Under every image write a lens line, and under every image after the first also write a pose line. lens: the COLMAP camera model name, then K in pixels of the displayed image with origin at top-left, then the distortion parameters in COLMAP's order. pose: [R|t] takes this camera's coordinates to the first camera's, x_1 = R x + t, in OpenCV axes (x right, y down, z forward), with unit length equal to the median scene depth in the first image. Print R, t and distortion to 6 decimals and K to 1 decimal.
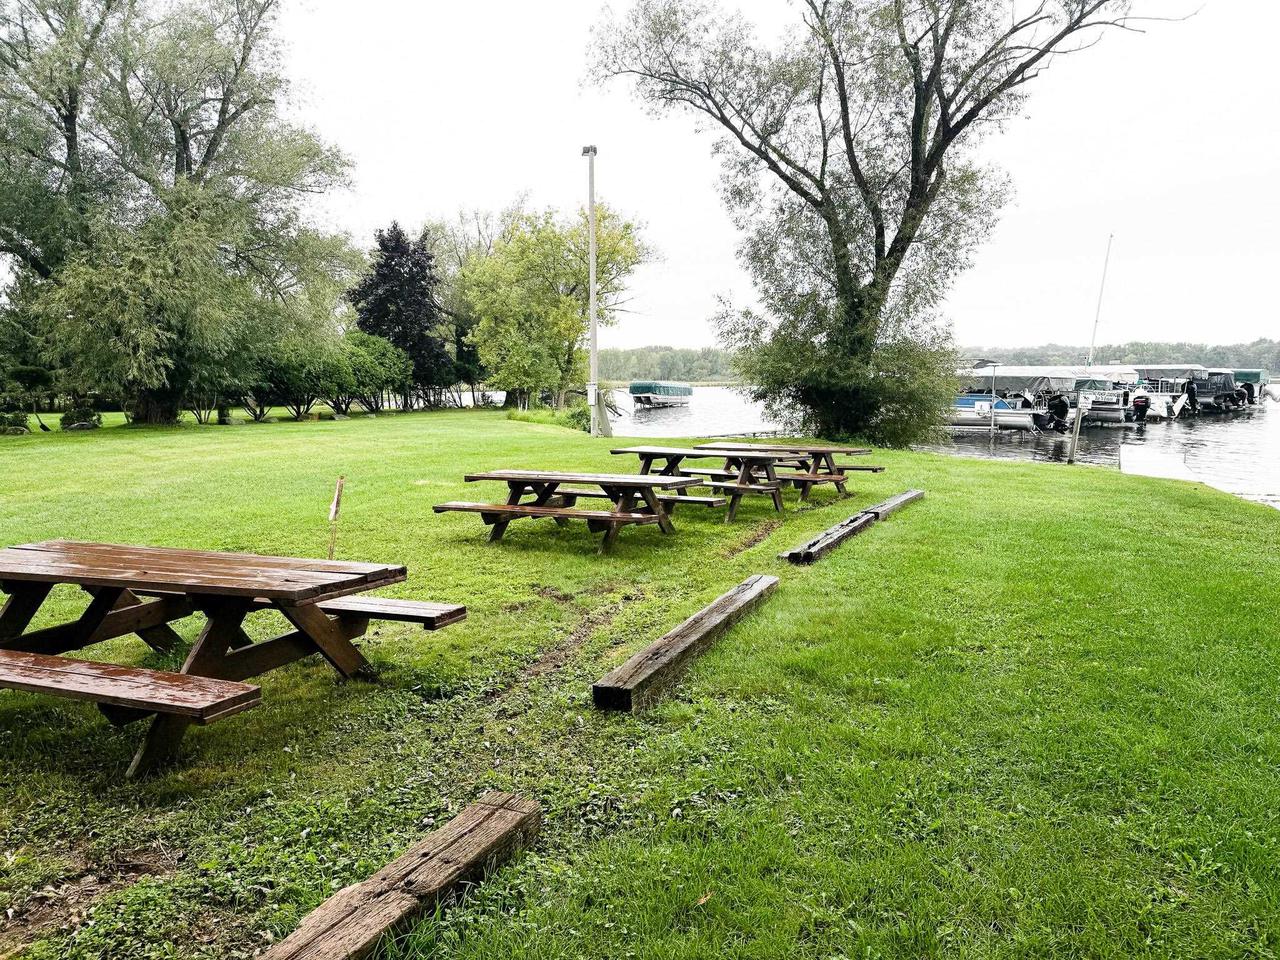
lens RADIAL K [[893.3, 0, 640.0], [0, 893.3, 480.0], [0, 0, 1]] dist [0.055357, -0.071622]
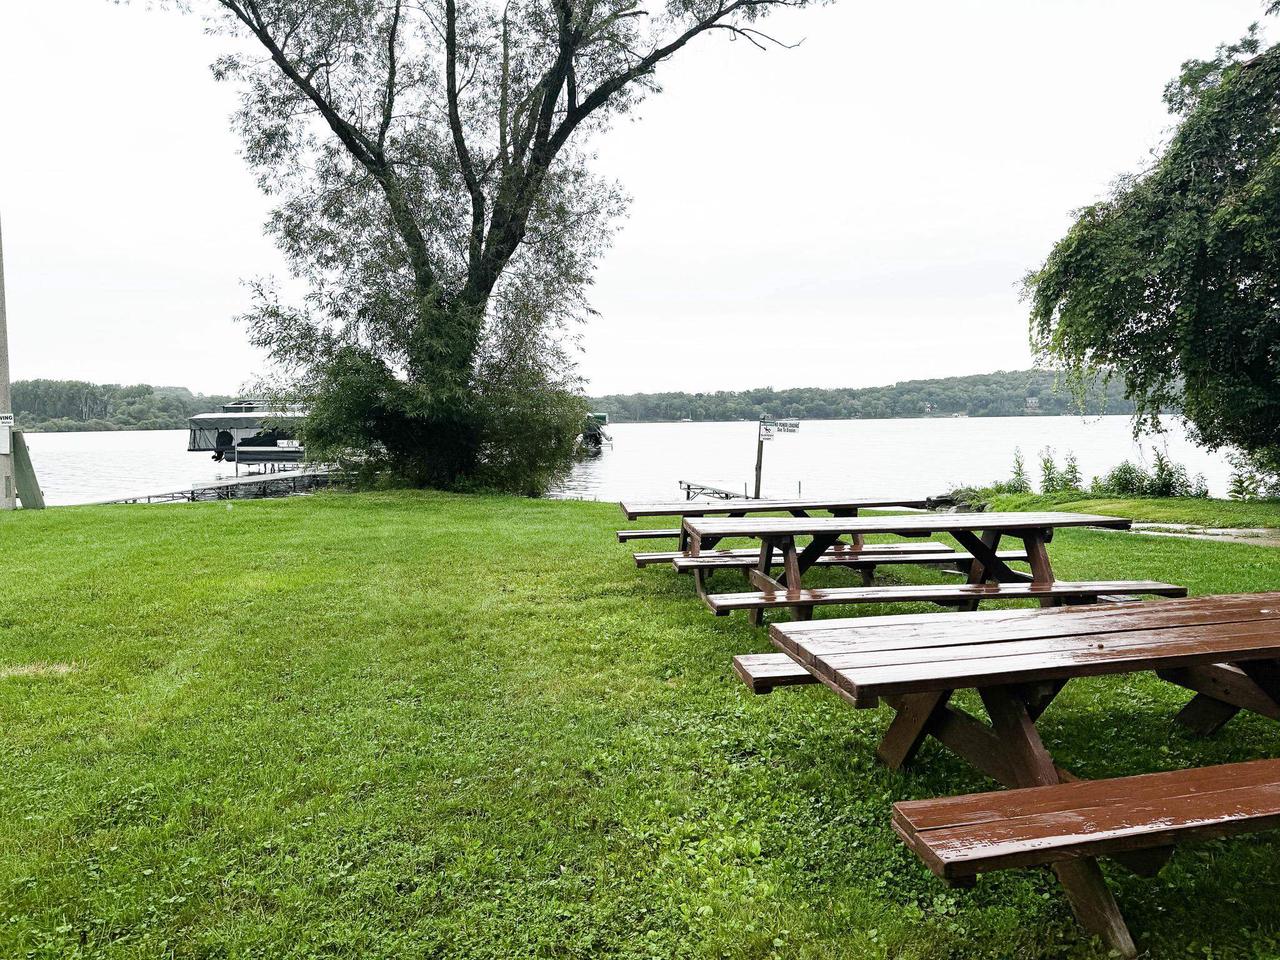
lens RADIAL K [[897.2, 0, 645.9], [0, 897.2, 473.5], [0, 0, 1]] dist [0.057752, -0.069669]
pose [[0.744798, -0.033925, 0.666427, -0.148684], [0.071542, 0.997010, -0.029202, -0.023290], [-0.663444, 0.069427, 0.744998, 0.311314]]
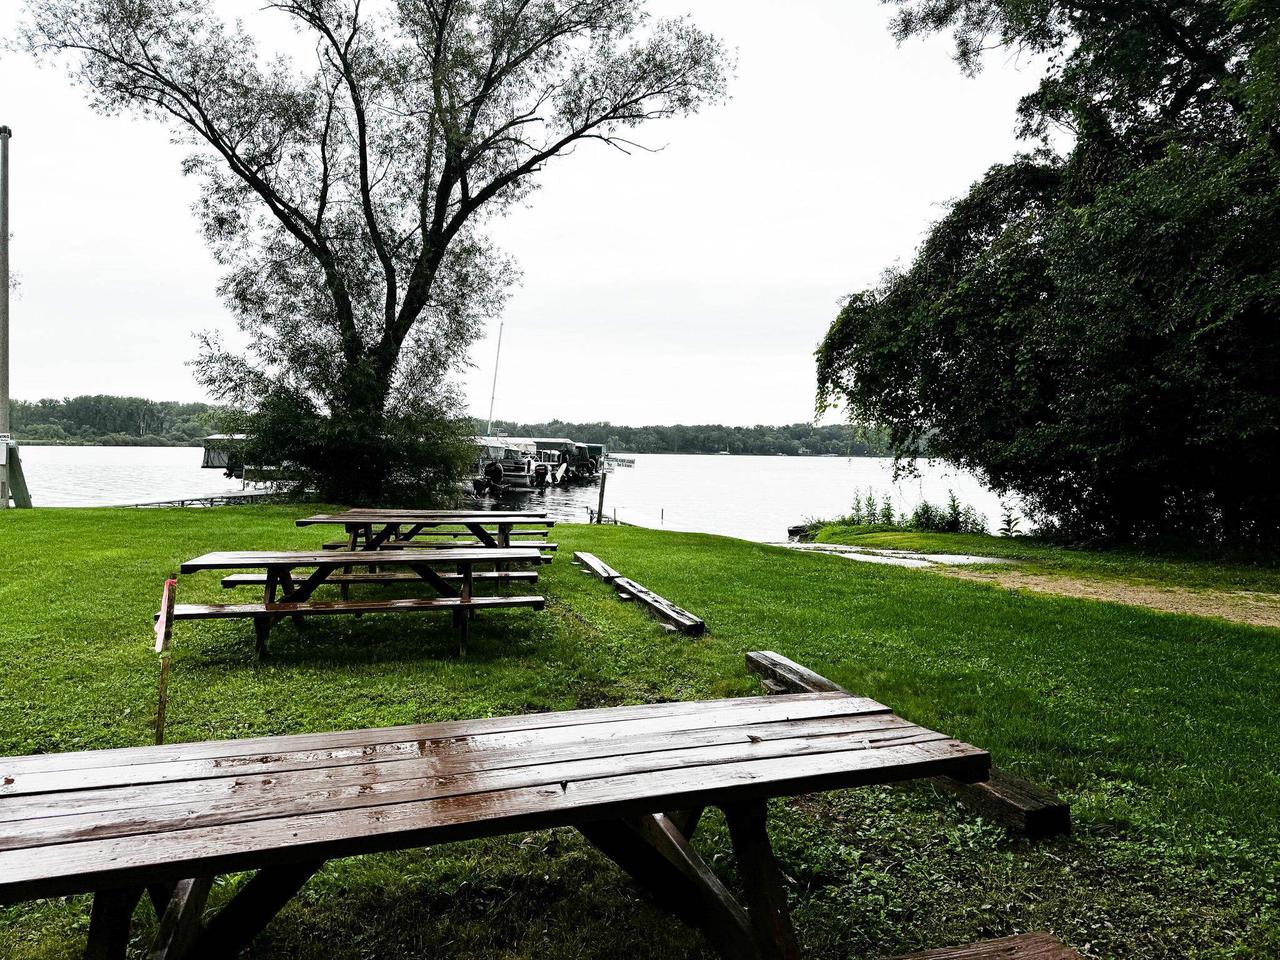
lens RADIAL K [[893.3, 0, 640.0], [0, 893.3, 480.0], [0, 0, 1]] dist [0.055357, -0.071622]
pose [[0.777427, 0.008873, 0.628910, -0.123980], [0.036070, 0.997626, -0.058663, -0.005389], [-0.627937, 0.068291, 0.775262, 0.091048]]
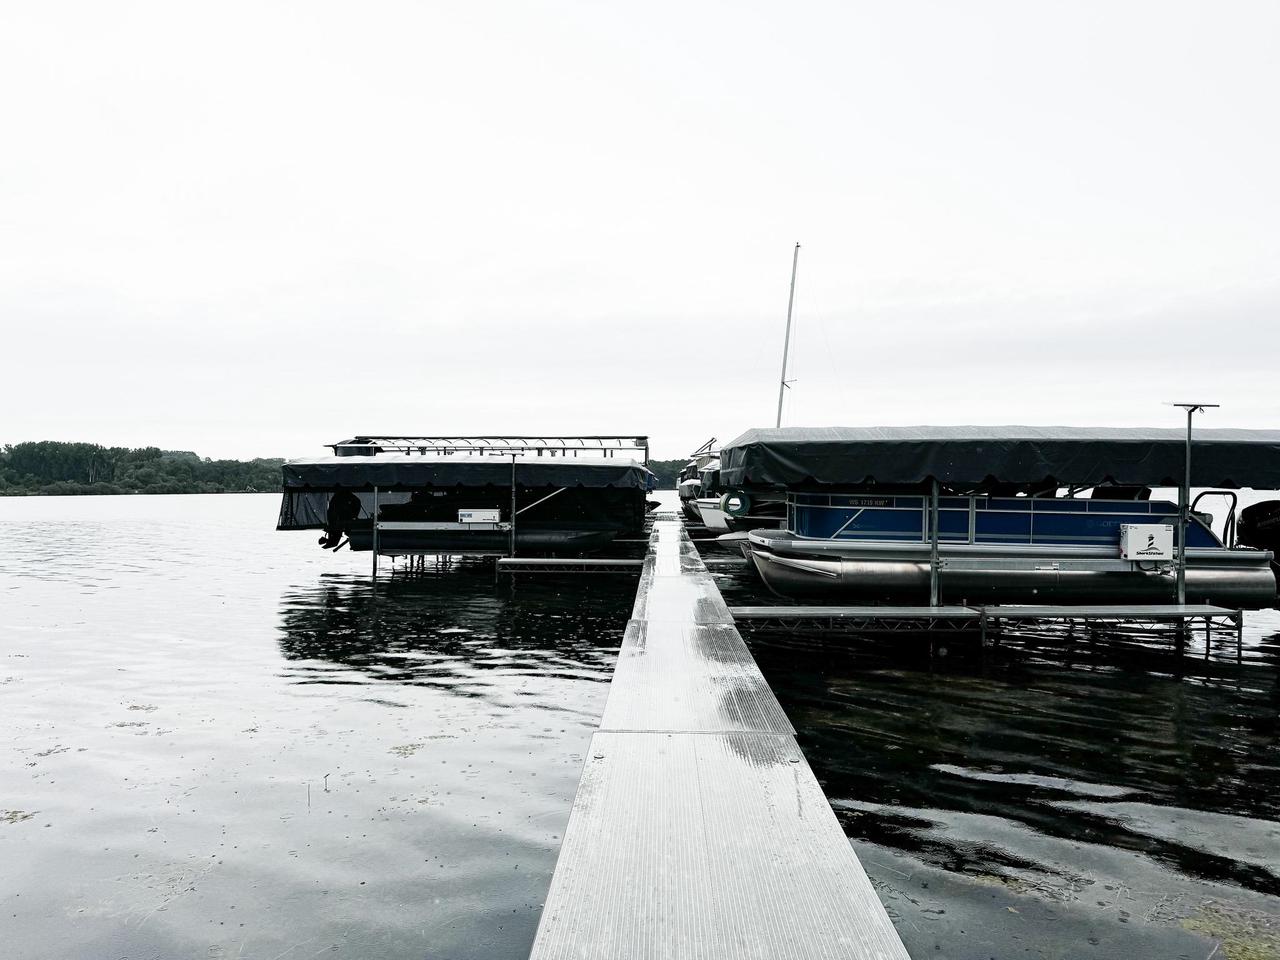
lens RADIAL K [[893.3, 0, 640.0], [0, 893.3, 480.0], [0, 0, 1]] dist [0.055357, -0.071622]
pose [[0.749235, 0.017566, 0.662071, 0.050995], [0.062899, 0.993243, -0.097532, -0.127014], [-0.659311, 0.114718, 0.743067, 1.368211]]
